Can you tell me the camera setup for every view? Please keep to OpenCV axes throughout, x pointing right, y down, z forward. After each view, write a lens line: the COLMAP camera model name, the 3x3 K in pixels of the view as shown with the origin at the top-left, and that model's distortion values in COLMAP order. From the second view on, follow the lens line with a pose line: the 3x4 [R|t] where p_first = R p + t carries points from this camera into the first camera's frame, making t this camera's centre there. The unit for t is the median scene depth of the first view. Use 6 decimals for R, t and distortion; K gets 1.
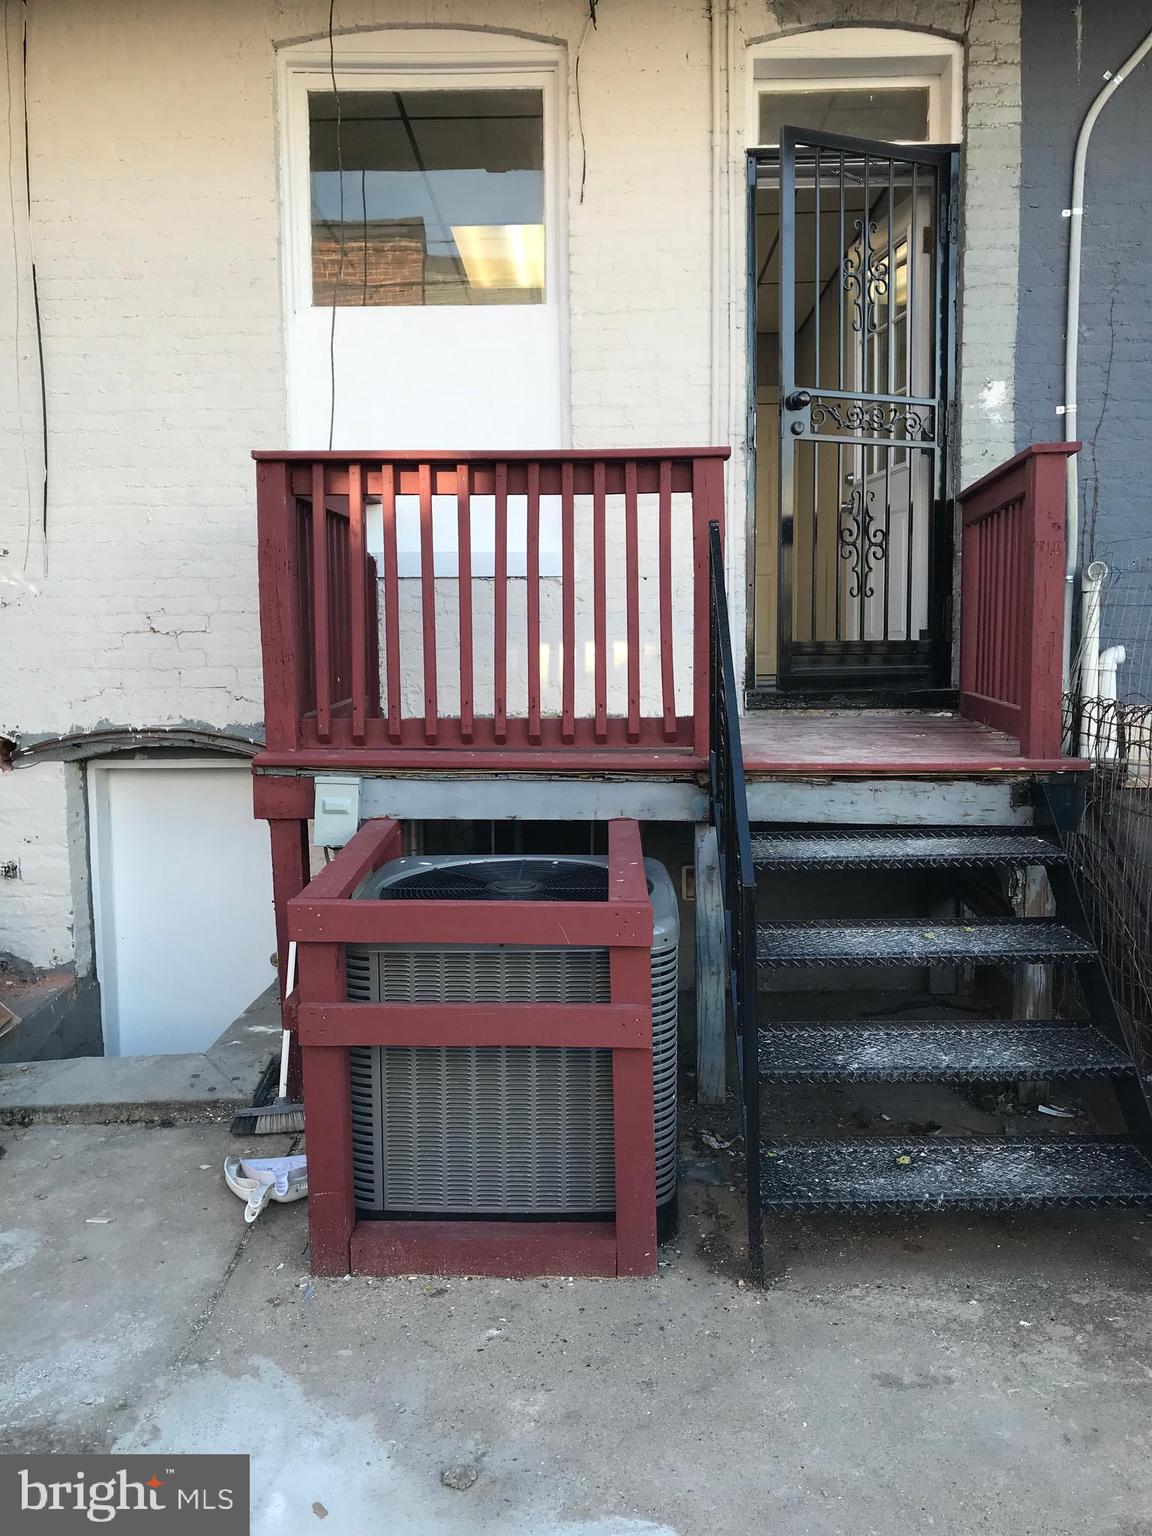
lens RADIAL K [[1232.0, 0, 576.0], [0, 1232.0, 768.0], [0, 0, 1]] dist [-0.000155, -0.008514]
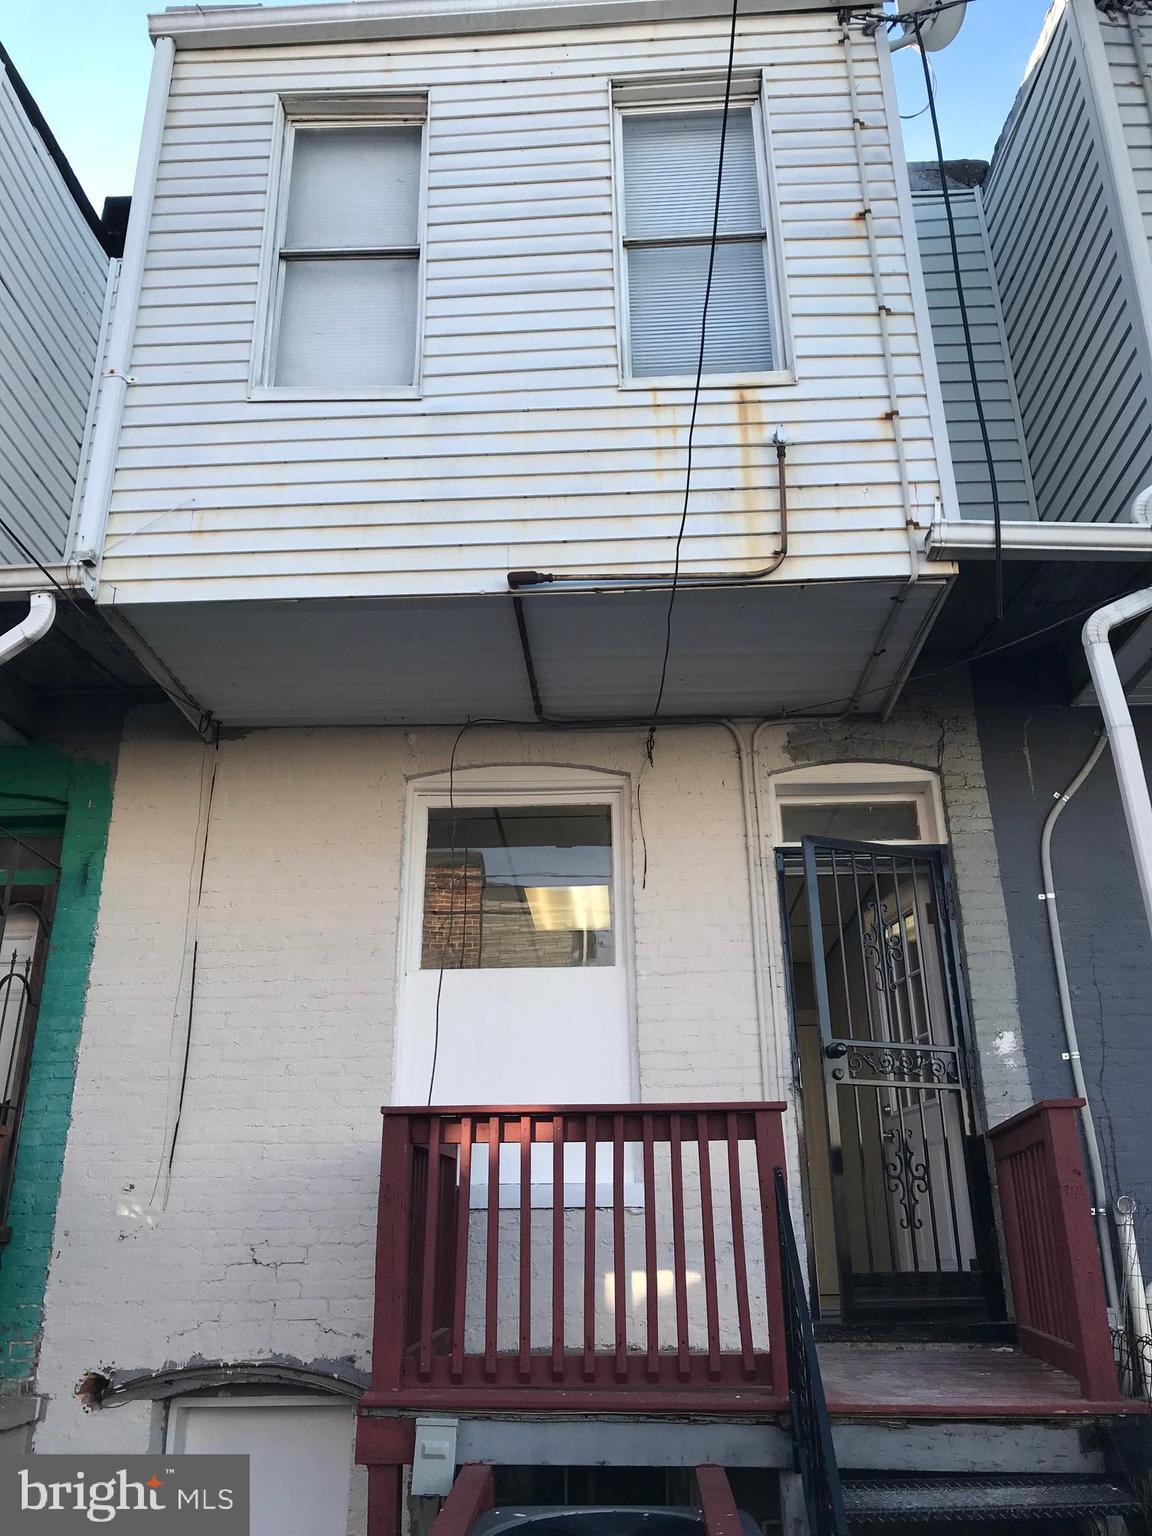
lens RADIAL K [[1246.5, 0, 576.0], [0, 1246.5, 768.0], [0, 0, 1]] dist [0.032699, -0.024602]
pose [[0.999848, -0.008497, -0.015216, -0.044876], [0.000839, 0.895555, -0.444951, -0.010943], [0.017407, 0.444870, 0.895426, -0.179457]]
